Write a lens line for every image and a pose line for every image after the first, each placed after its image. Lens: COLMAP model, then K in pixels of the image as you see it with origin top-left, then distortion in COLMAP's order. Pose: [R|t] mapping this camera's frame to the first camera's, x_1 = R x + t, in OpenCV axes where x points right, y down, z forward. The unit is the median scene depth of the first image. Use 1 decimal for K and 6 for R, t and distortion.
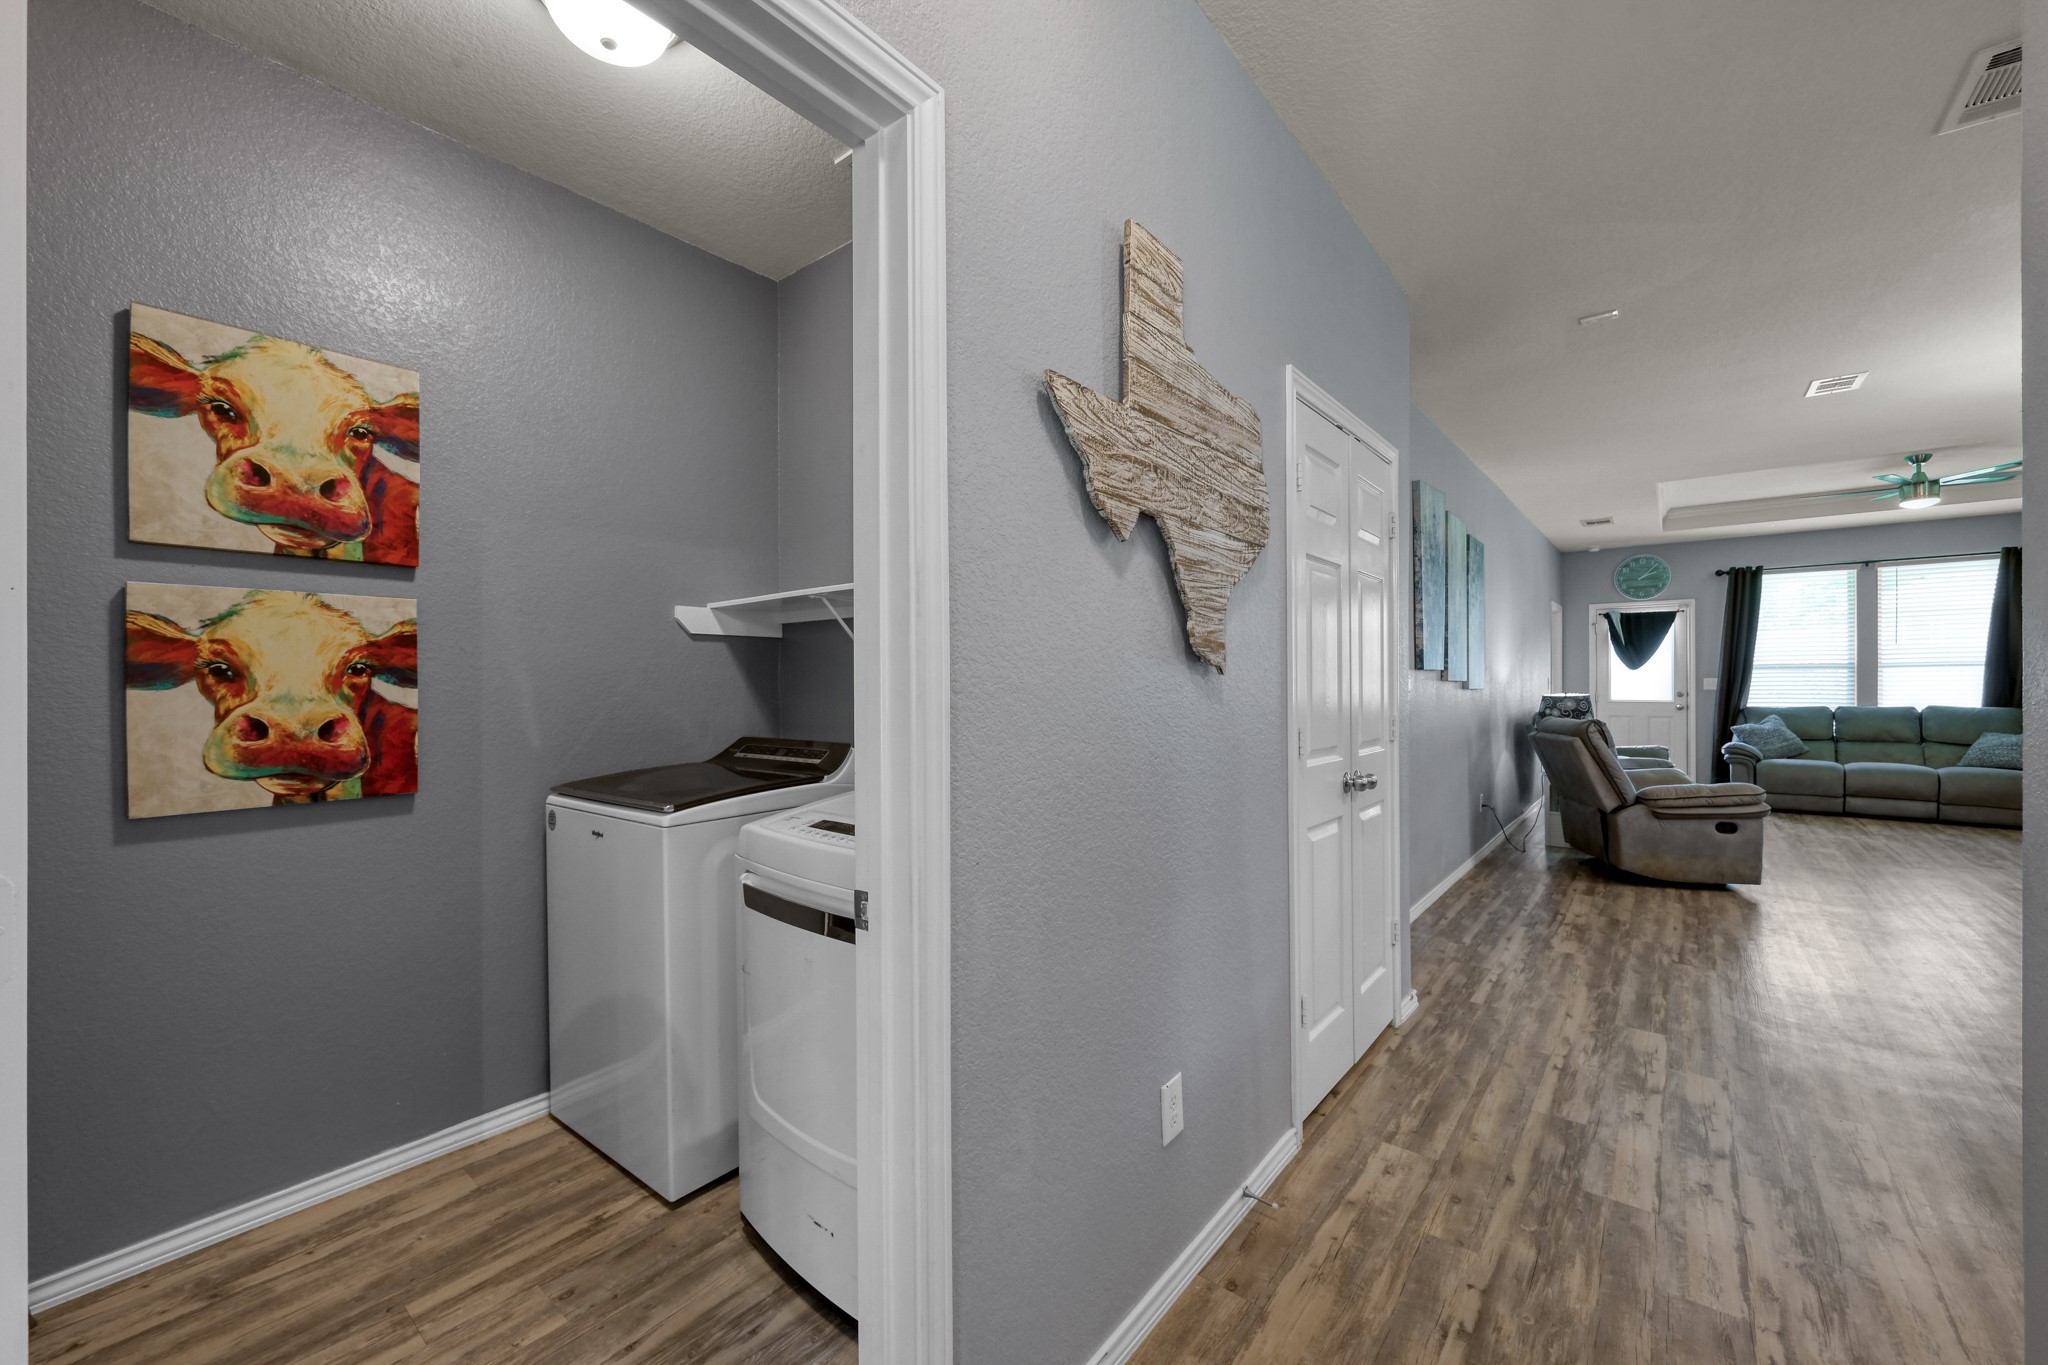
lens RADIAL K [[810.7, 0, 1040.5], [0, 810.7, 679.6], [0, 0, 1]] dist [-0.001126, 0.001685]
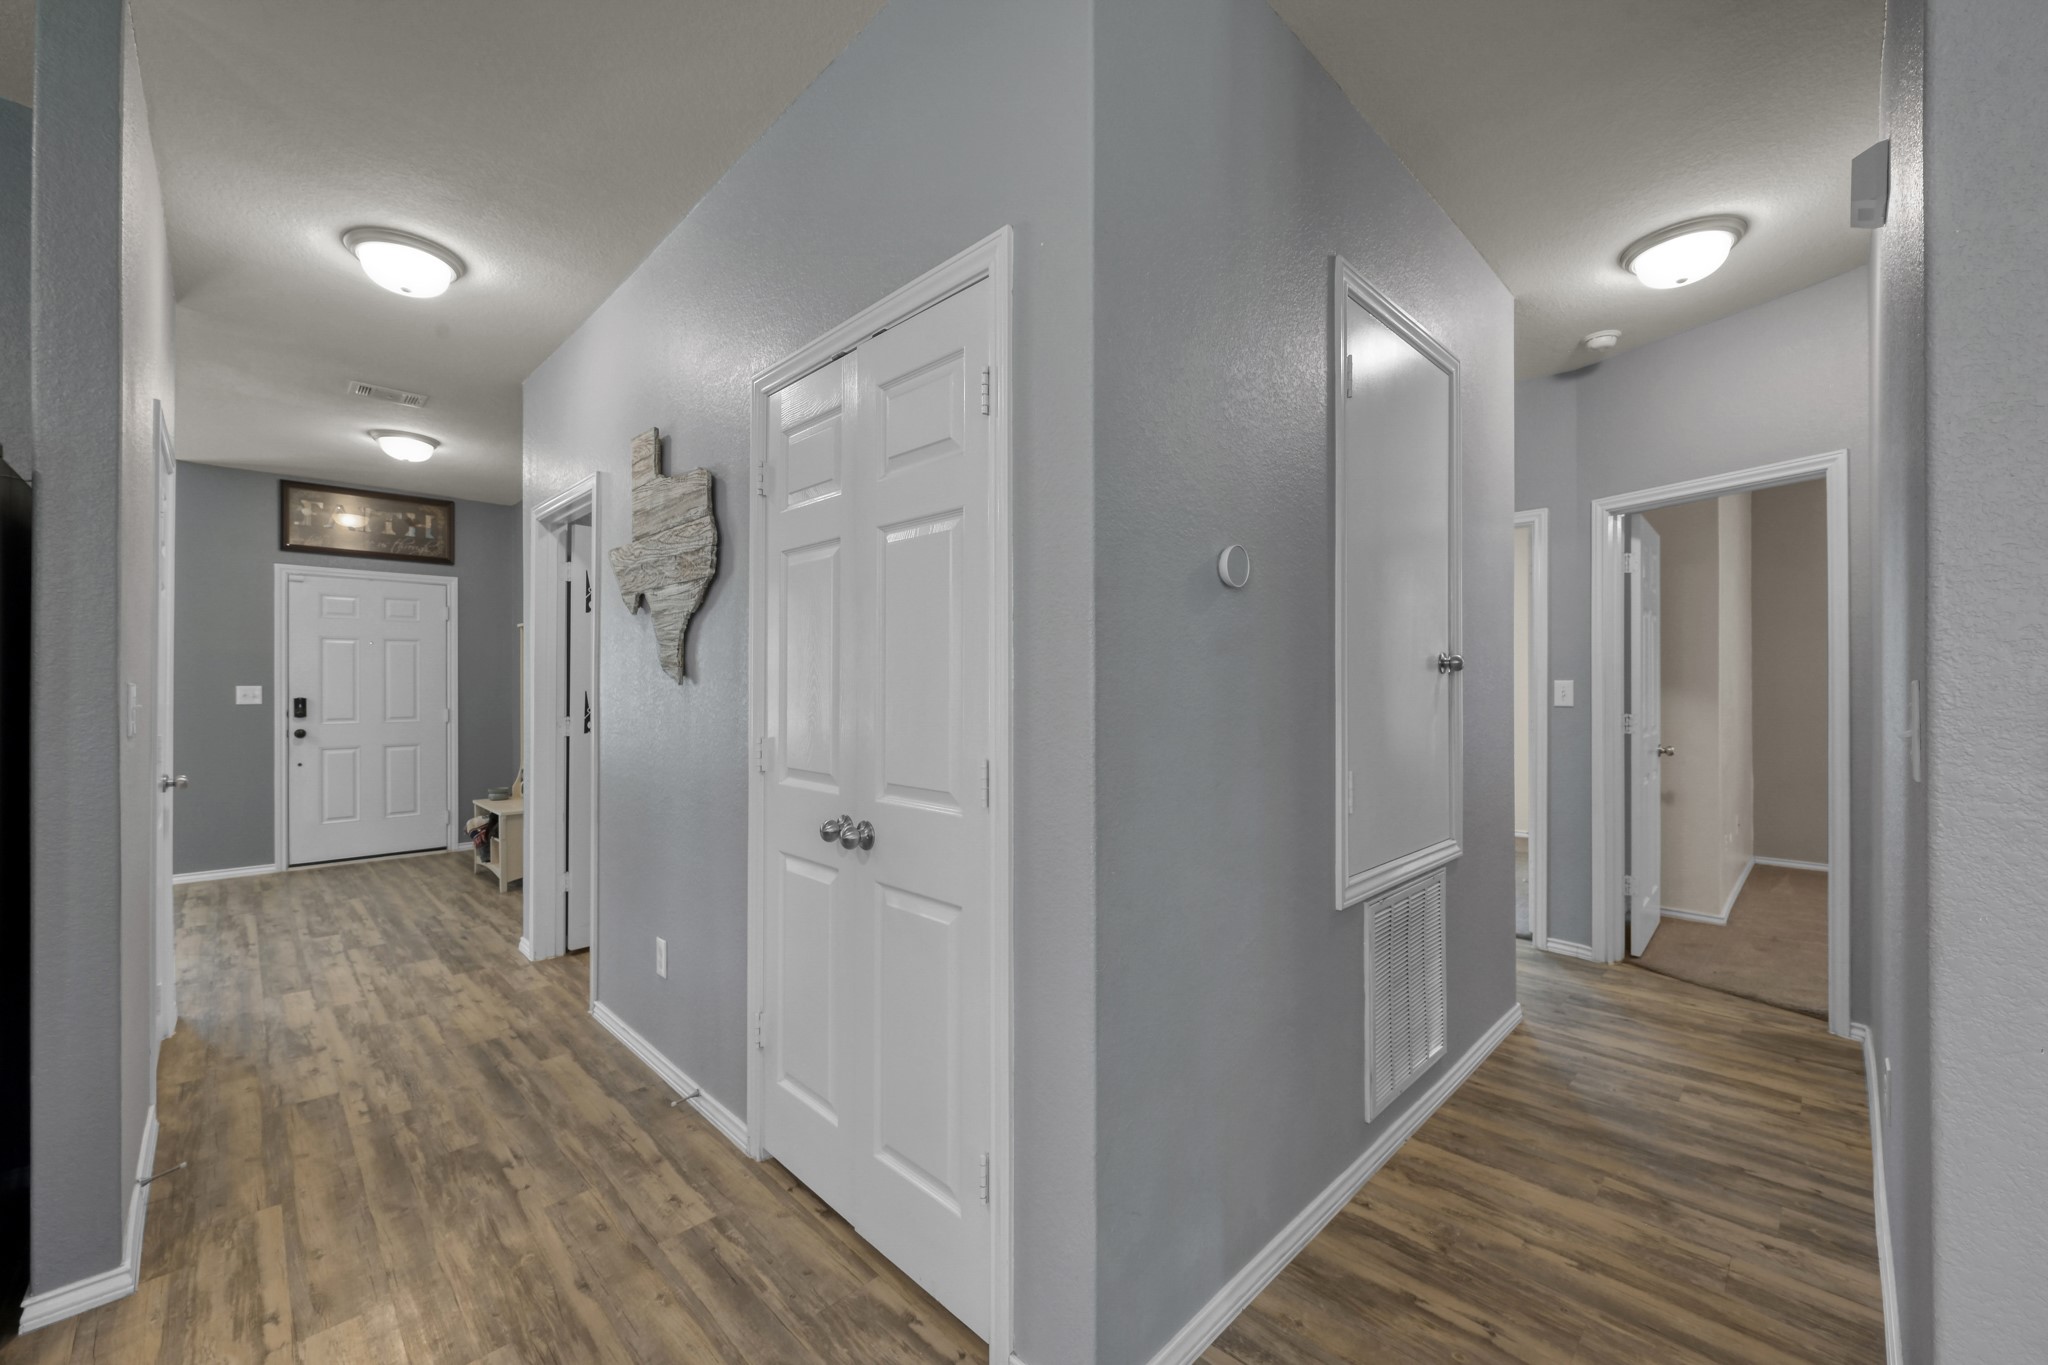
lens RADIAL K [[810.7, 0, 1009.3], [0, 810.7, 687.3], [0, 0, 1]] dist [-0.001126, 0.001685]
pose [[-0.133997, 0.007976, -0.990950, 1.154738], [0.008327, 0.999941, 0.006923, -0.004019], [0.990947, -0.007324, -0.134056, 1.332948]]
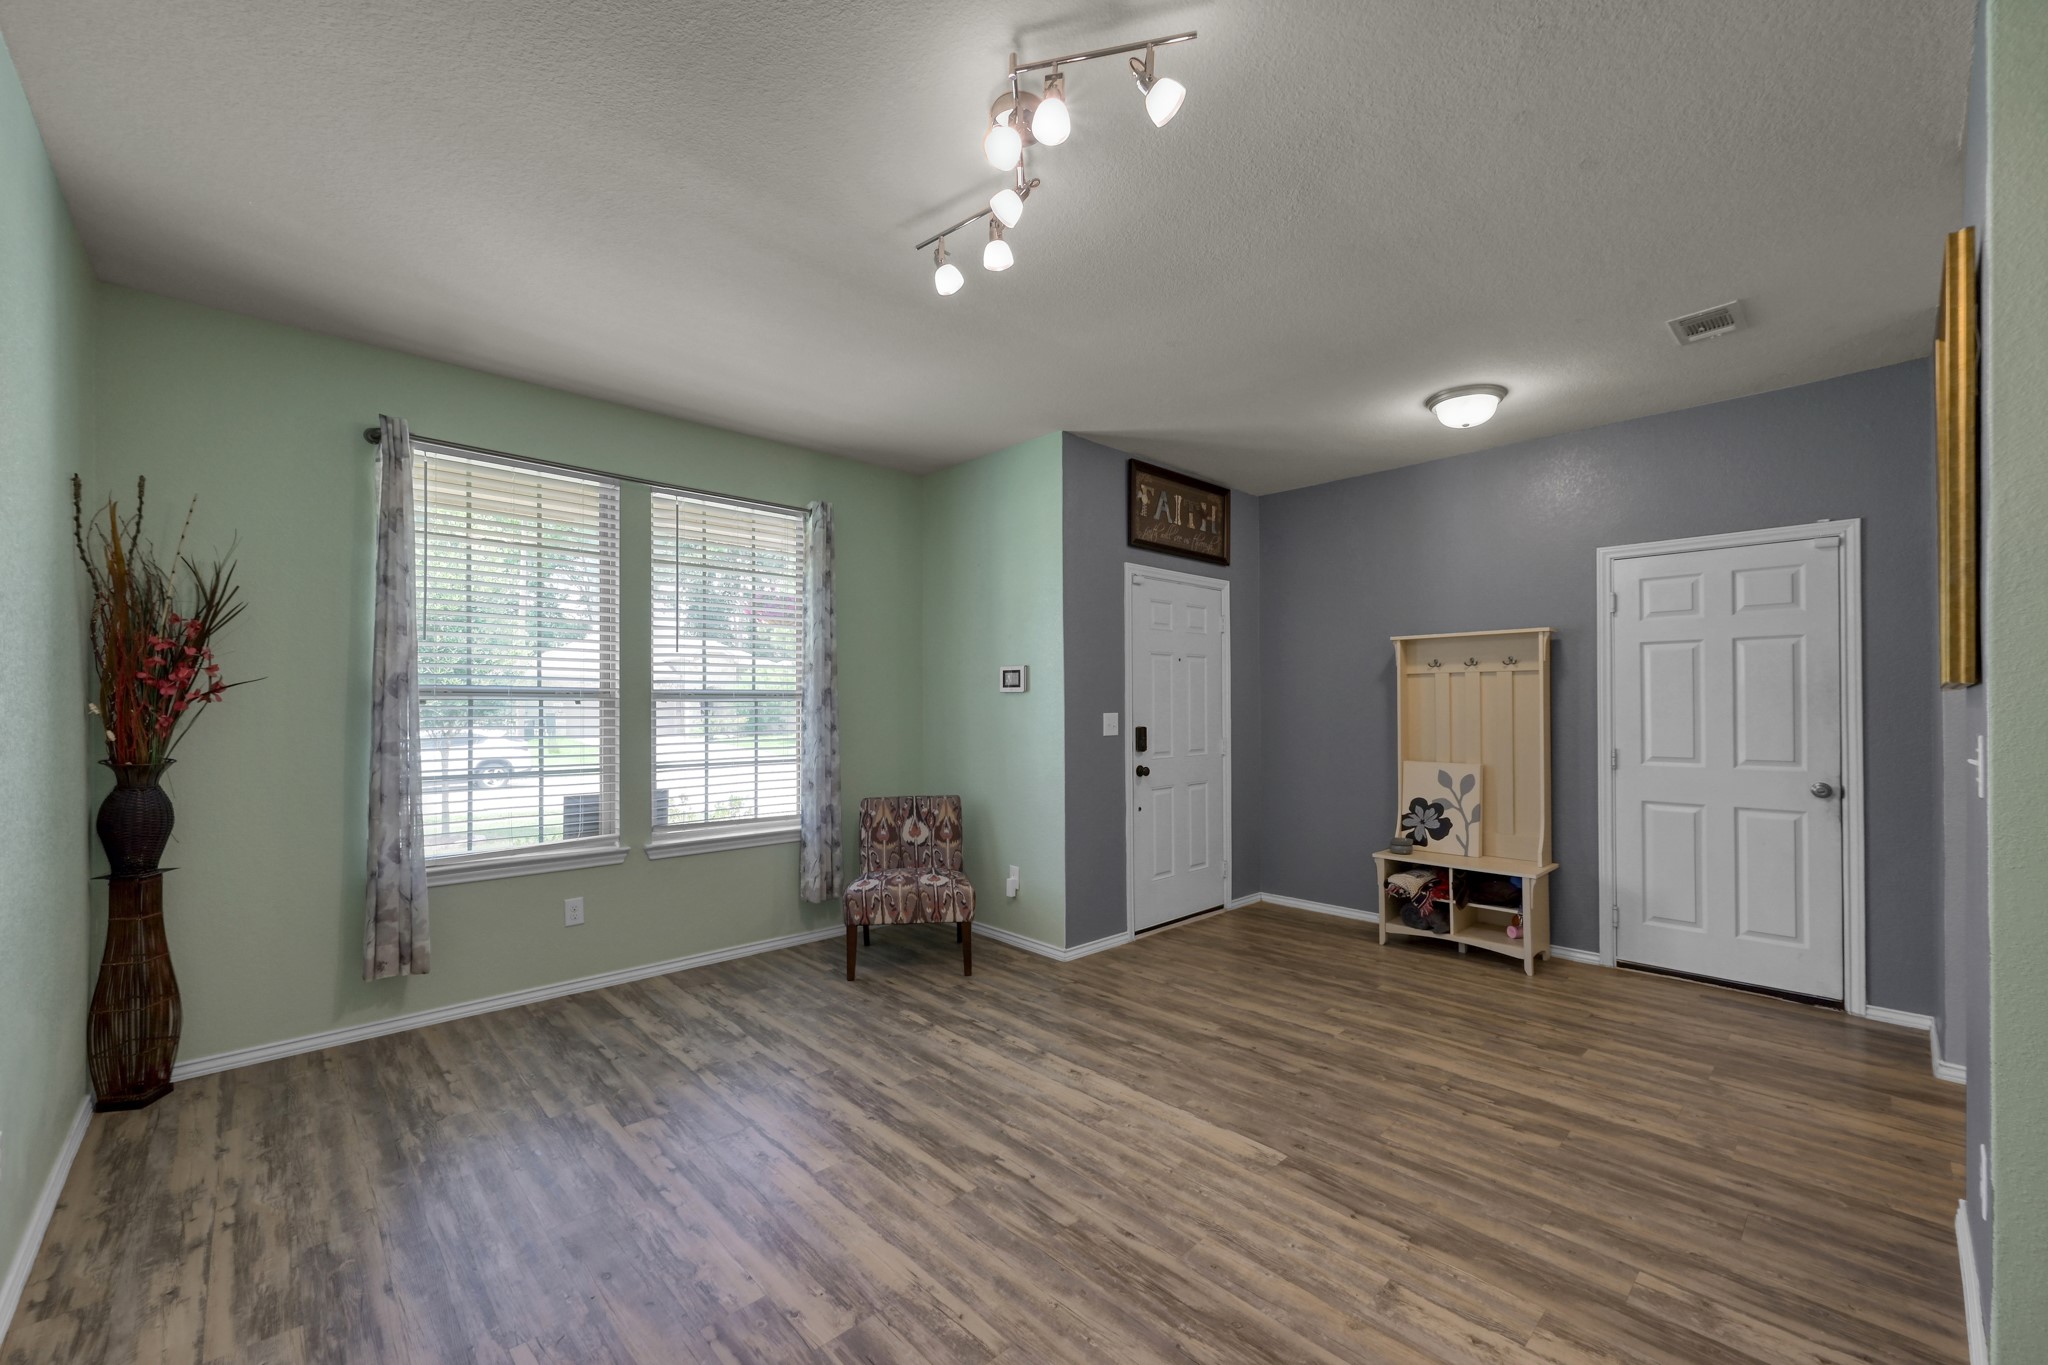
lens RADIAL K [[810.7, 0, 1038.8], [0, 810.7, 712.0], [0, 0, 1]] dist [-0.001126, 0.001685]
pose [[-0.125689, 0.014865, -0.991958, 1.028727], [0.006629, 0.999878, 0.014144, -0.039585], [0.992048, -0.004797, -0.125772, -1.057995]]
